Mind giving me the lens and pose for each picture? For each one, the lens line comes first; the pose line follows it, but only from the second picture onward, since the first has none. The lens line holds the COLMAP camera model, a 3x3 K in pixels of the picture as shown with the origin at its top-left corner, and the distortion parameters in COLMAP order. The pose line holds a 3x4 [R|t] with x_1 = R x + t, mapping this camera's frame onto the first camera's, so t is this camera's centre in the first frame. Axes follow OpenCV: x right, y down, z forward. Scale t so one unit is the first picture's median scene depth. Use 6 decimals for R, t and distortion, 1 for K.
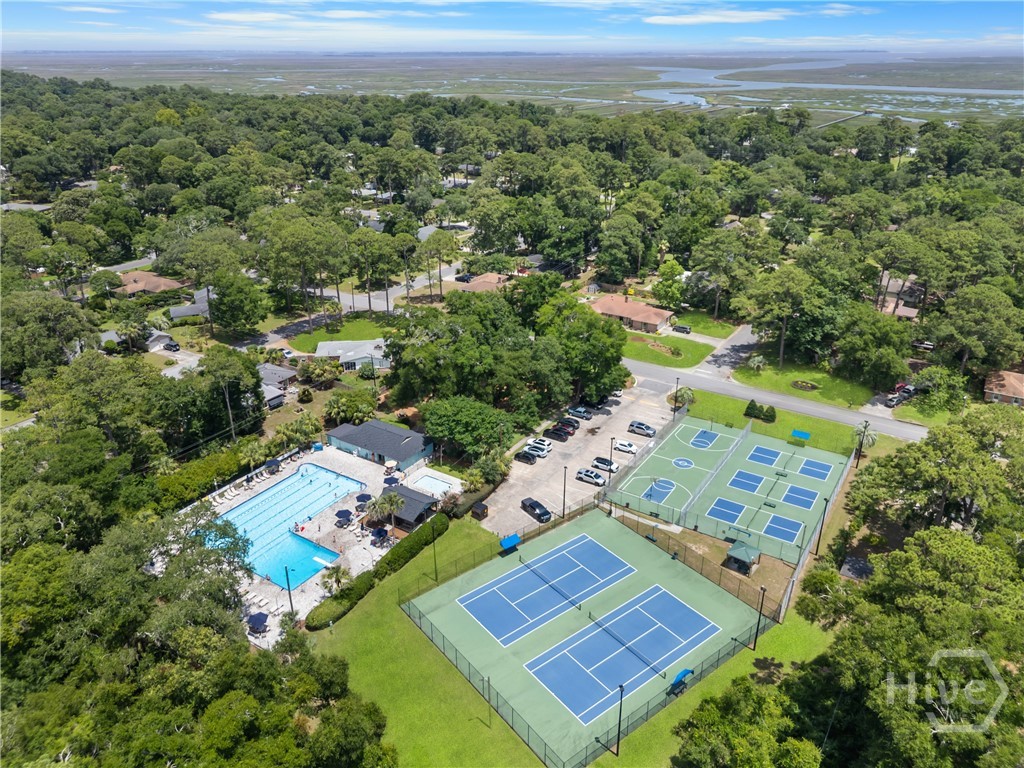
lens RADIAL K [[720.3, 0, 512.0], [0, 720.3, 384.0], [0, 0, 1]] dist [0.050607, -0.000490]
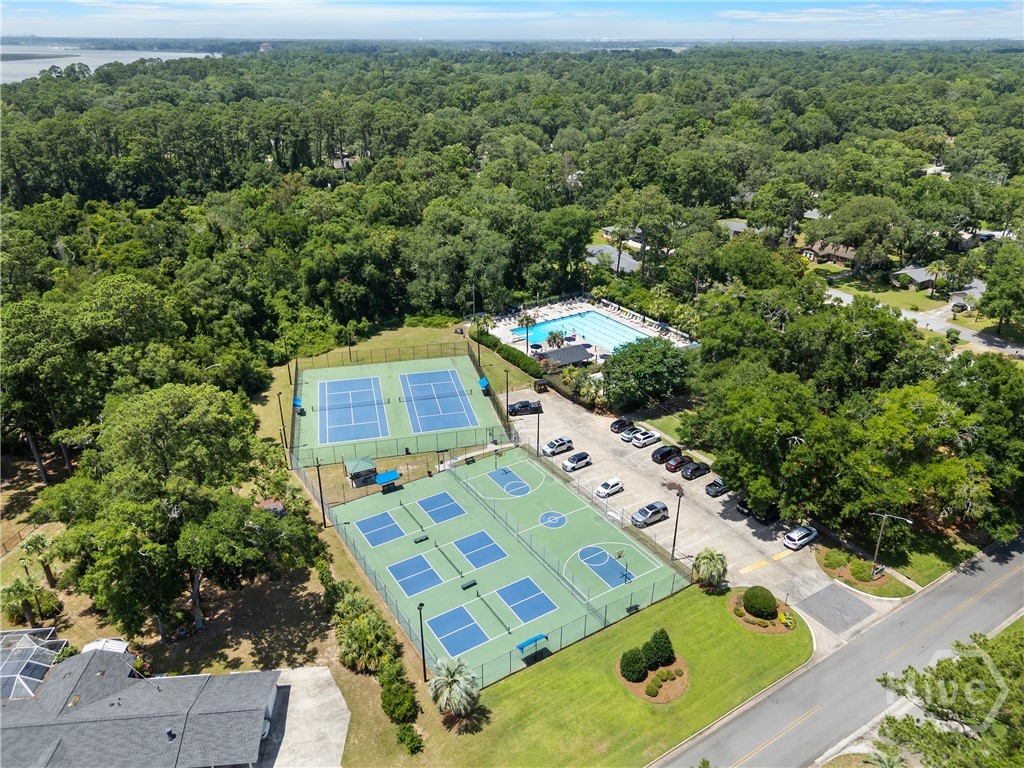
lens RADIAL K [[720.3, 0, 512.0], [0, 720.3, 384.0], [0, 0, 1]] dist [0.050607, -0.000490]
pose [[-0.408447, 0.392860, -0.823913, 0.820685], [-0.378157, 0.748702, 0.544465, -0.385802], [0.830764, 0.533954, -0.157243, 1.029604]]
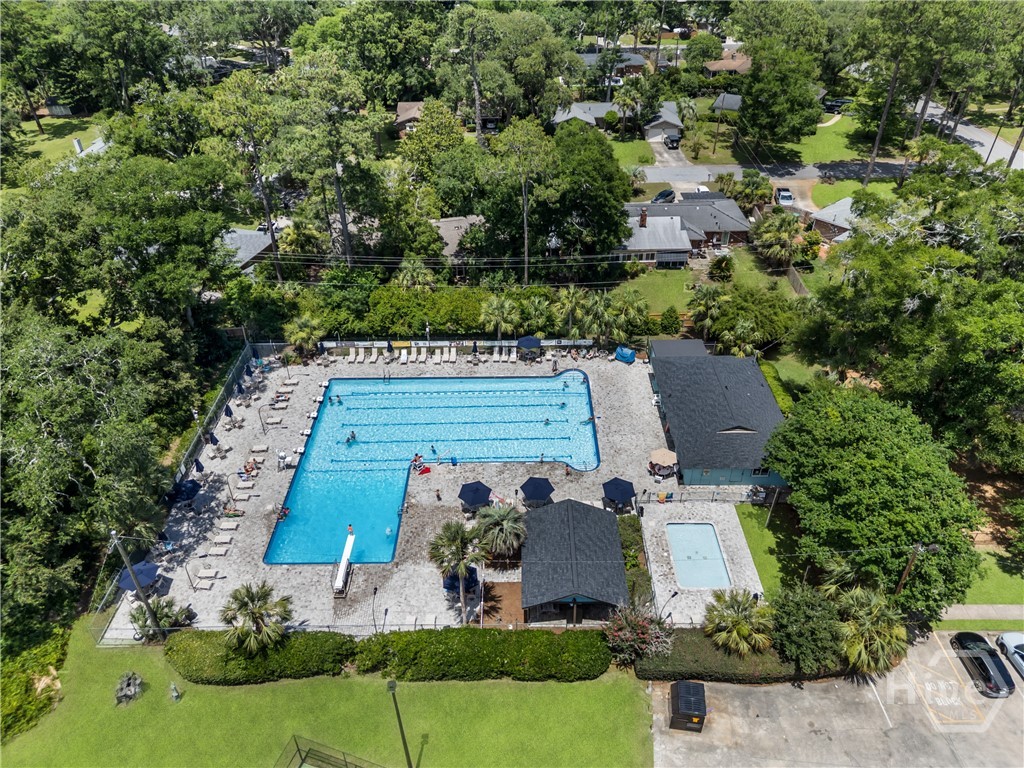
lens RADIAL K [[720.3, 0, 512.0], [0, 720.3, 384.0], [0, 0, 1]] dist [0.050607, -0.000490]
pose [[0.548447, 0.487851, -0.679122, 0.070444], [-0.338810, 0.872162, 0.352905, -0.061387], [0.764469, 0.036544, 0.643624, 0.618563]]
